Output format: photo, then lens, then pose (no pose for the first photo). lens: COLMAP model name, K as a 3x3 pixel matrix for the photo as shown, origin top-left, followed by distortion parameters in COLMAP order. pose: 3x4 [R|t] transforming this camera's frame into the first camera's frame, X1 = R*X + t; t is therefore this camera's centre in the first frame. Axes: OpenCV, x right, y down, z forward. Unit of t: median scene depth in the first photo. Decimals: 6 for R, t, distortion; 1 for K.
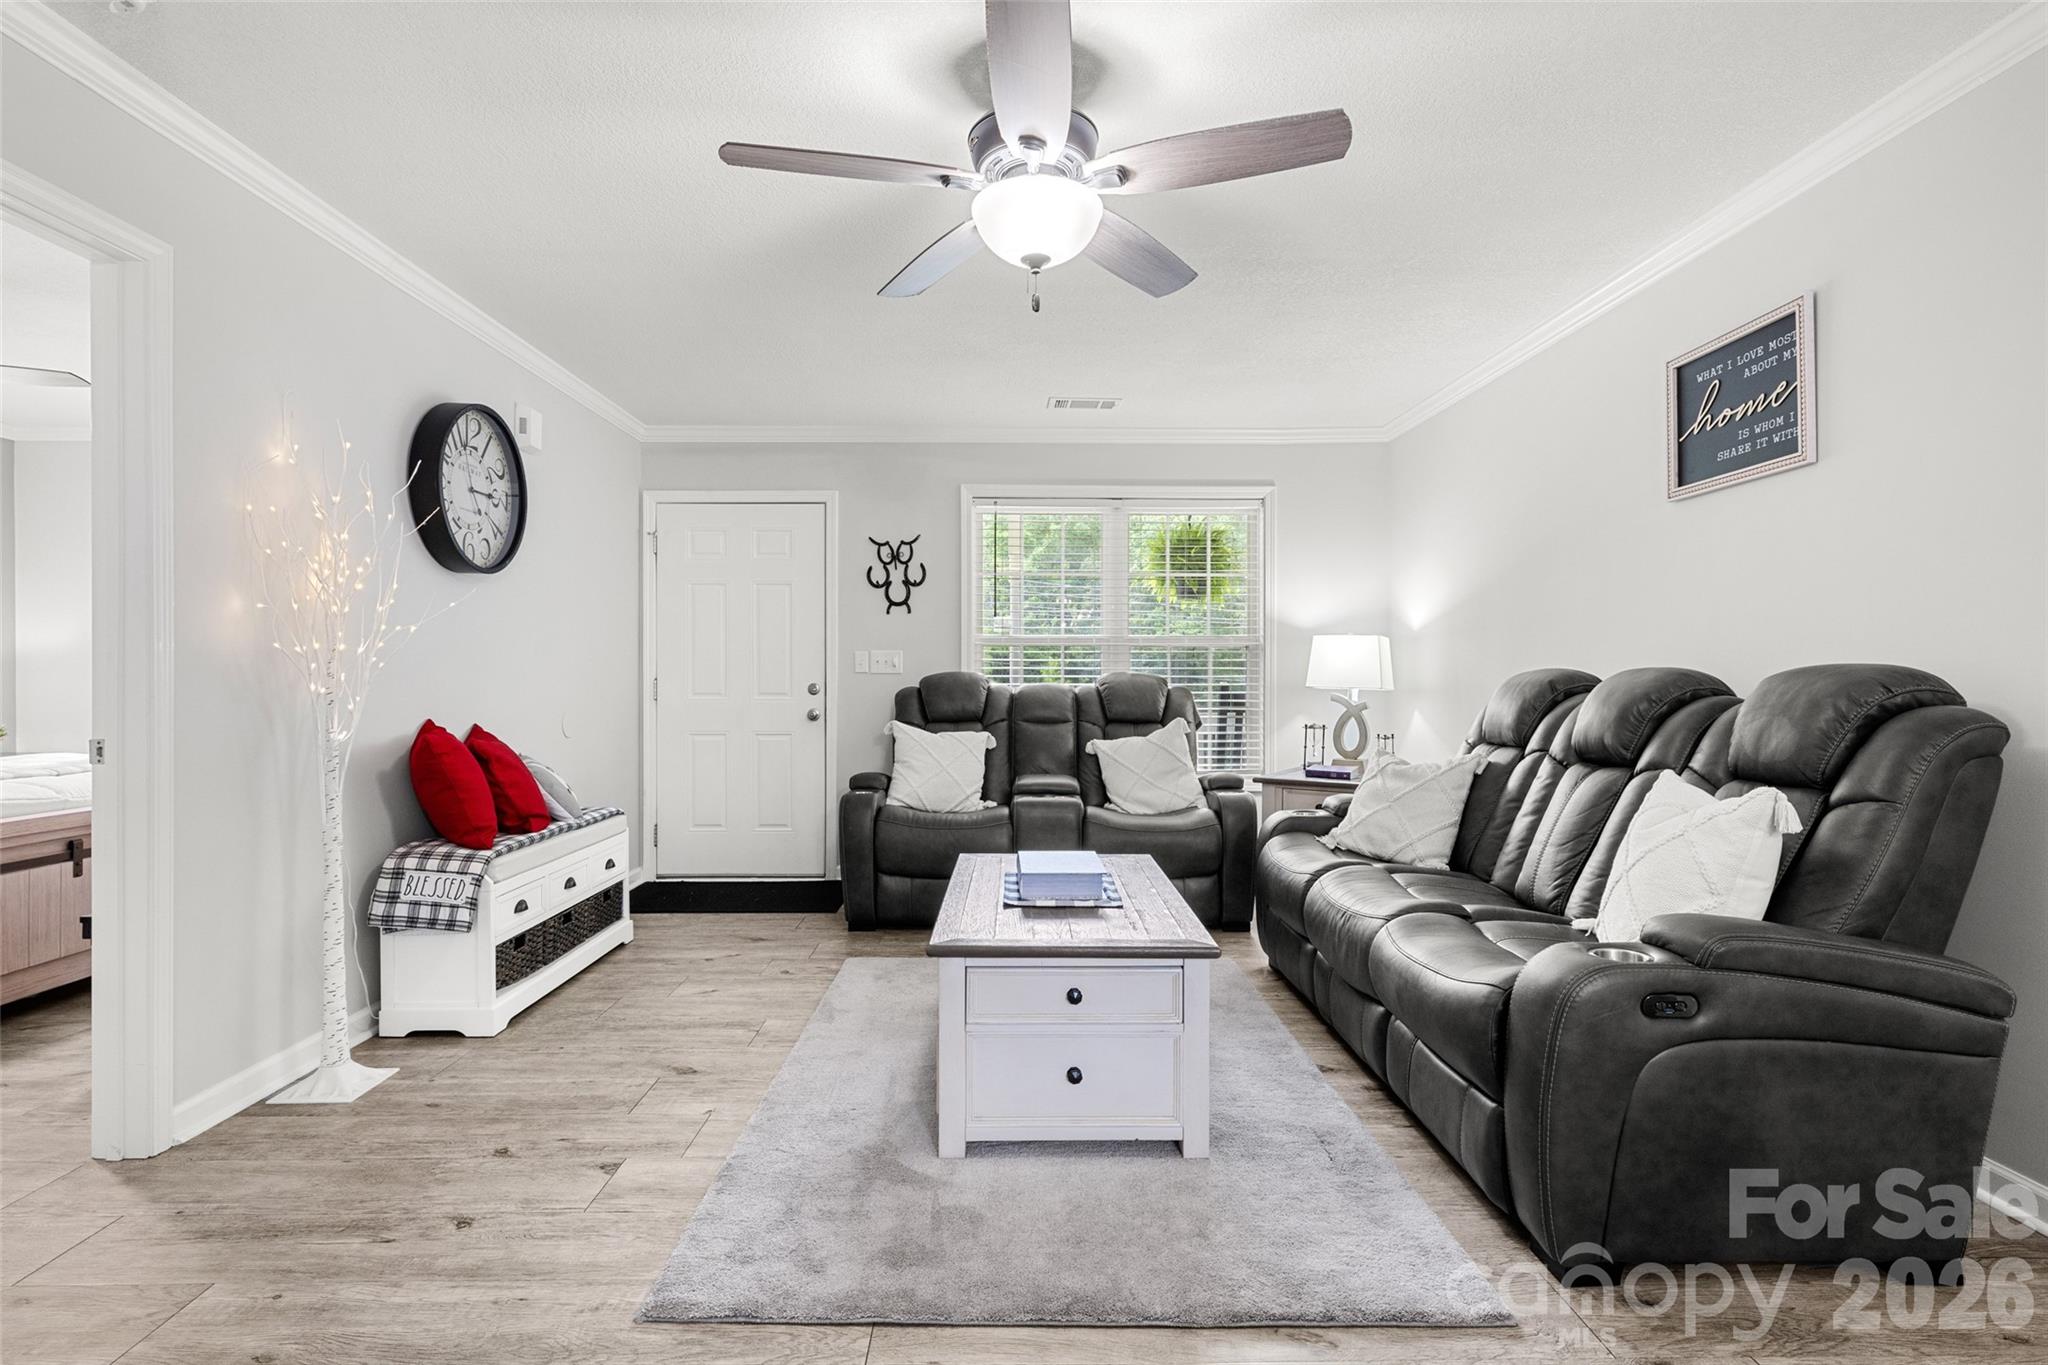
lens RADIAL K [[980.3, 0, 1027.0], [0, 980.3, 684.9], [0, 0, 1]] dist [-0.004377, 0.000497]
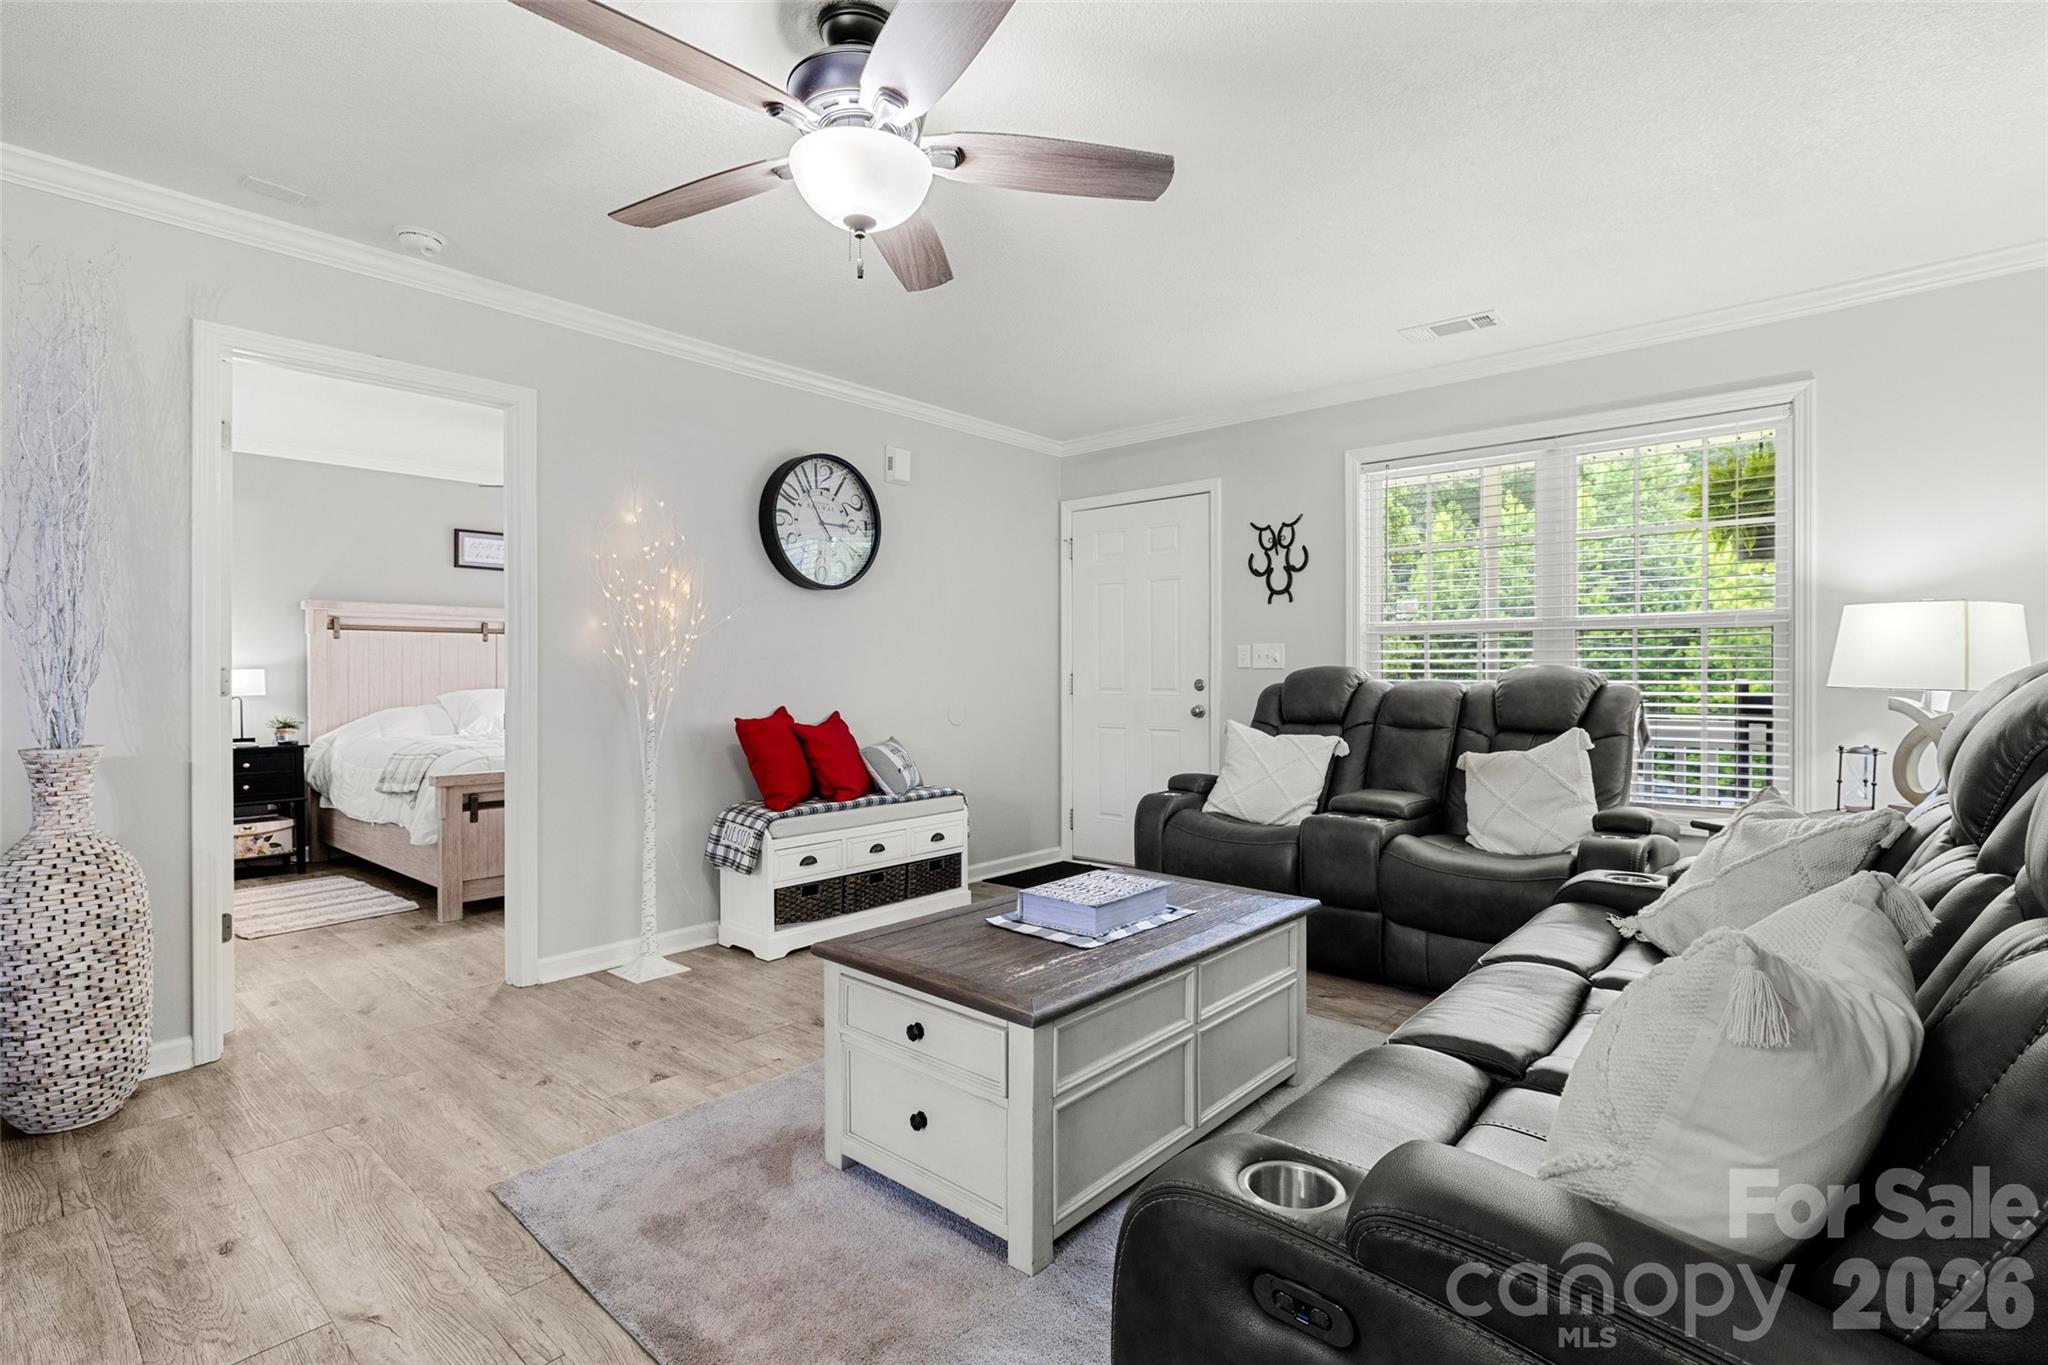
lens RADIAL K [[967.2, 0, 1023.7], [0, 967.2, 678.3], [0, 0, 1]] dist [-0.007779, -0.000660]
pose [[0.740197, 0.002786, -0.672384, 0.420504], [-0.003891, 0.999992, -0.000141, -0.002179], [0.672378, 0.002721, 0.740203, 0.245674]]
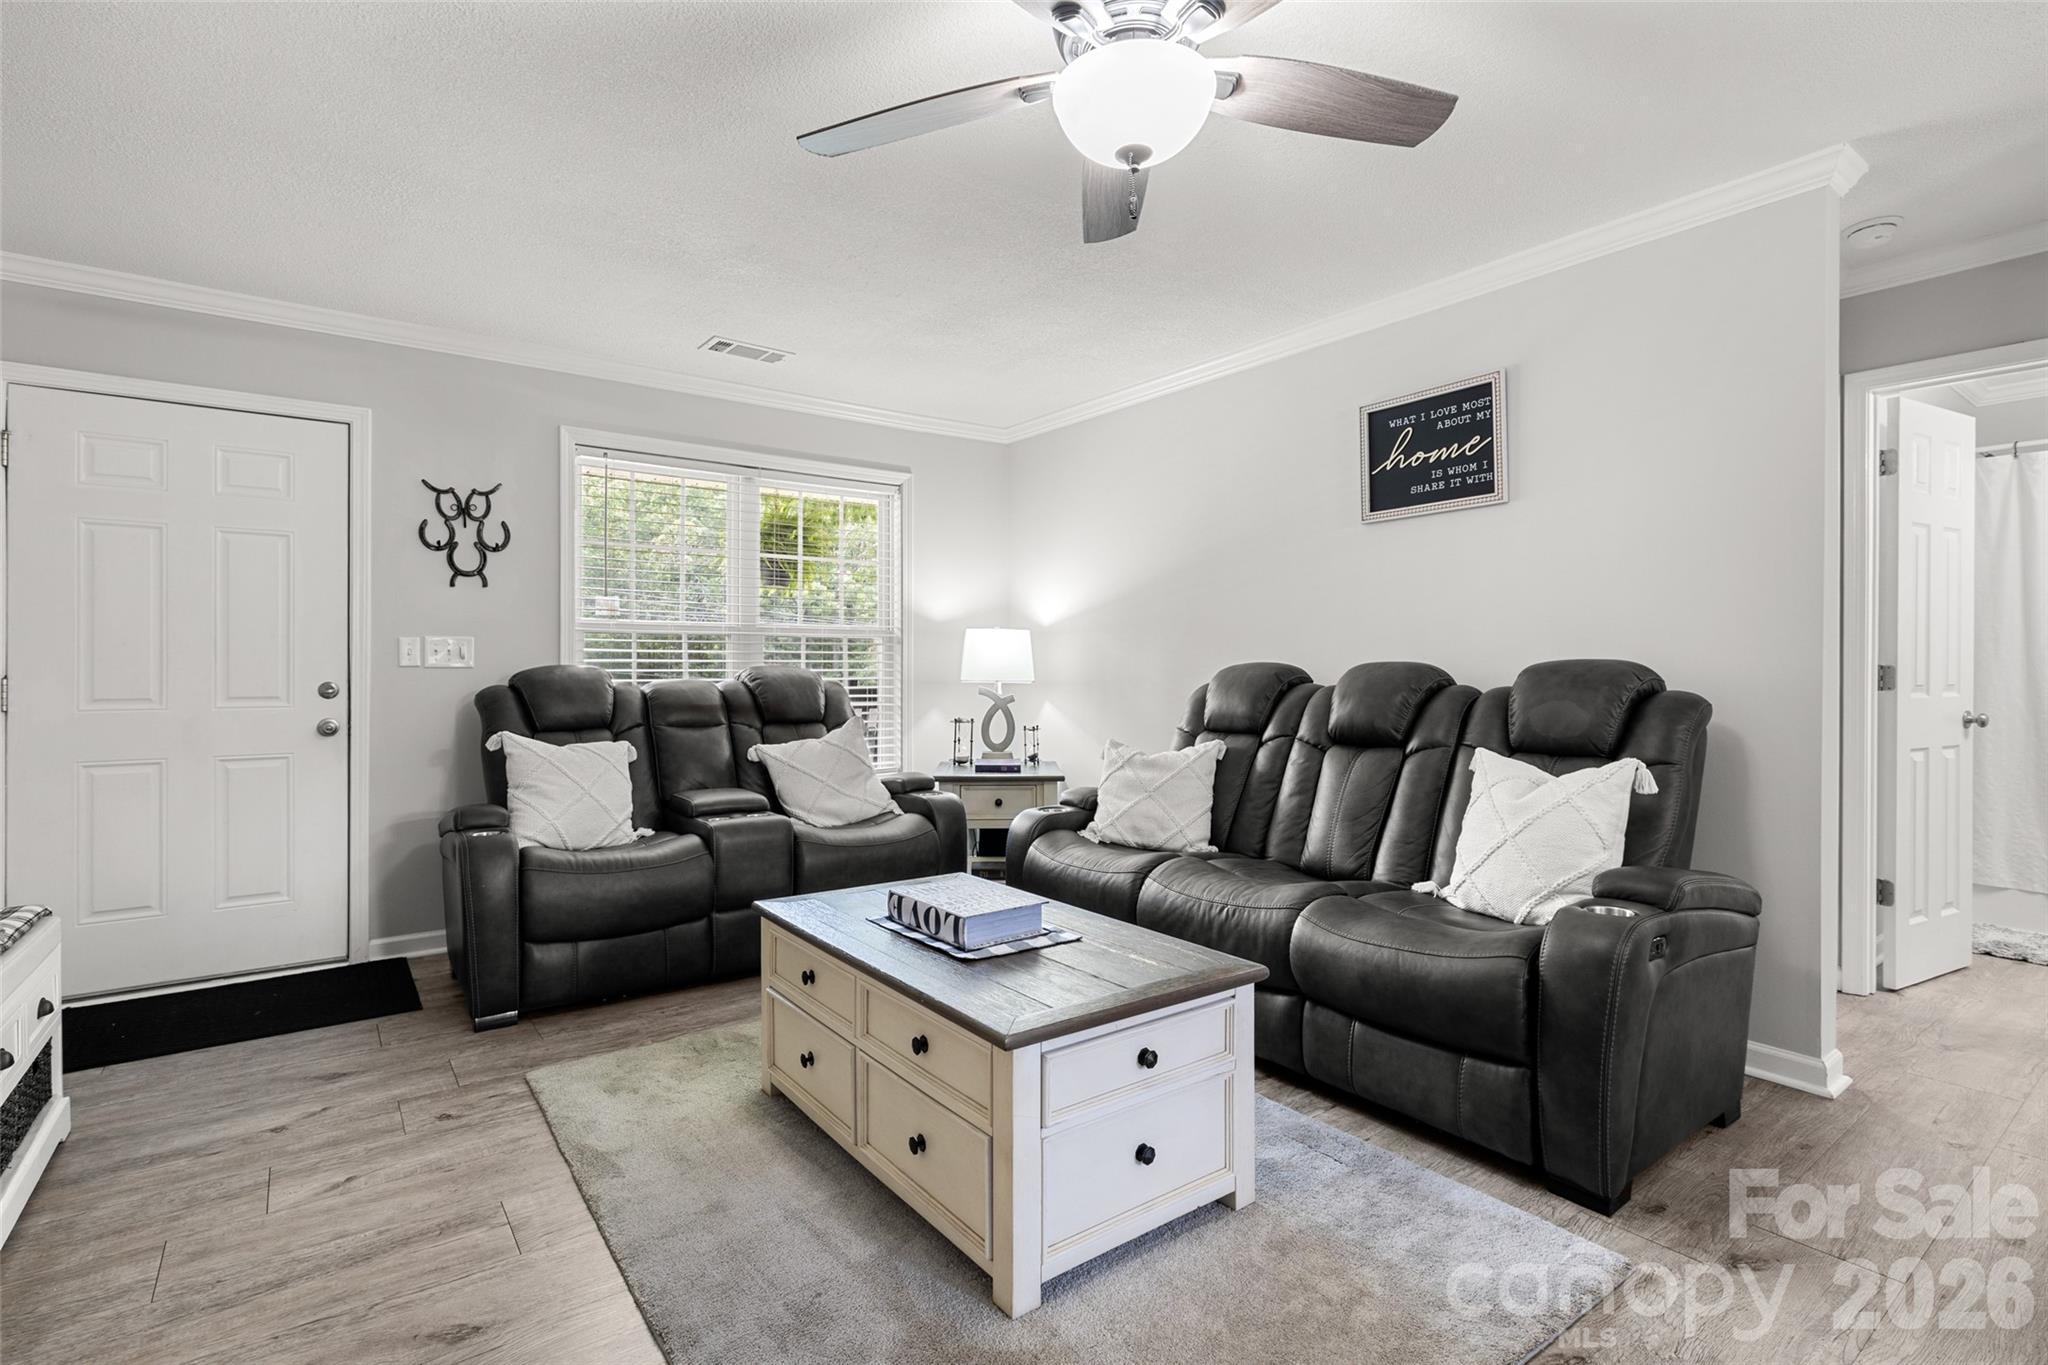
lens RADIAL K [[958.8, 0, 1022.6], [0, 958.8, 671.4], [0, 0, 1]] dist [-0.005812, 0.000914]
pose [[0.813080, -0.003449, 0.582141, -0.299657], [0.007597, 0.999960, -0.004687, -0.003168], [-0.582102, 0.008234, 0.813074, 0.237725]]
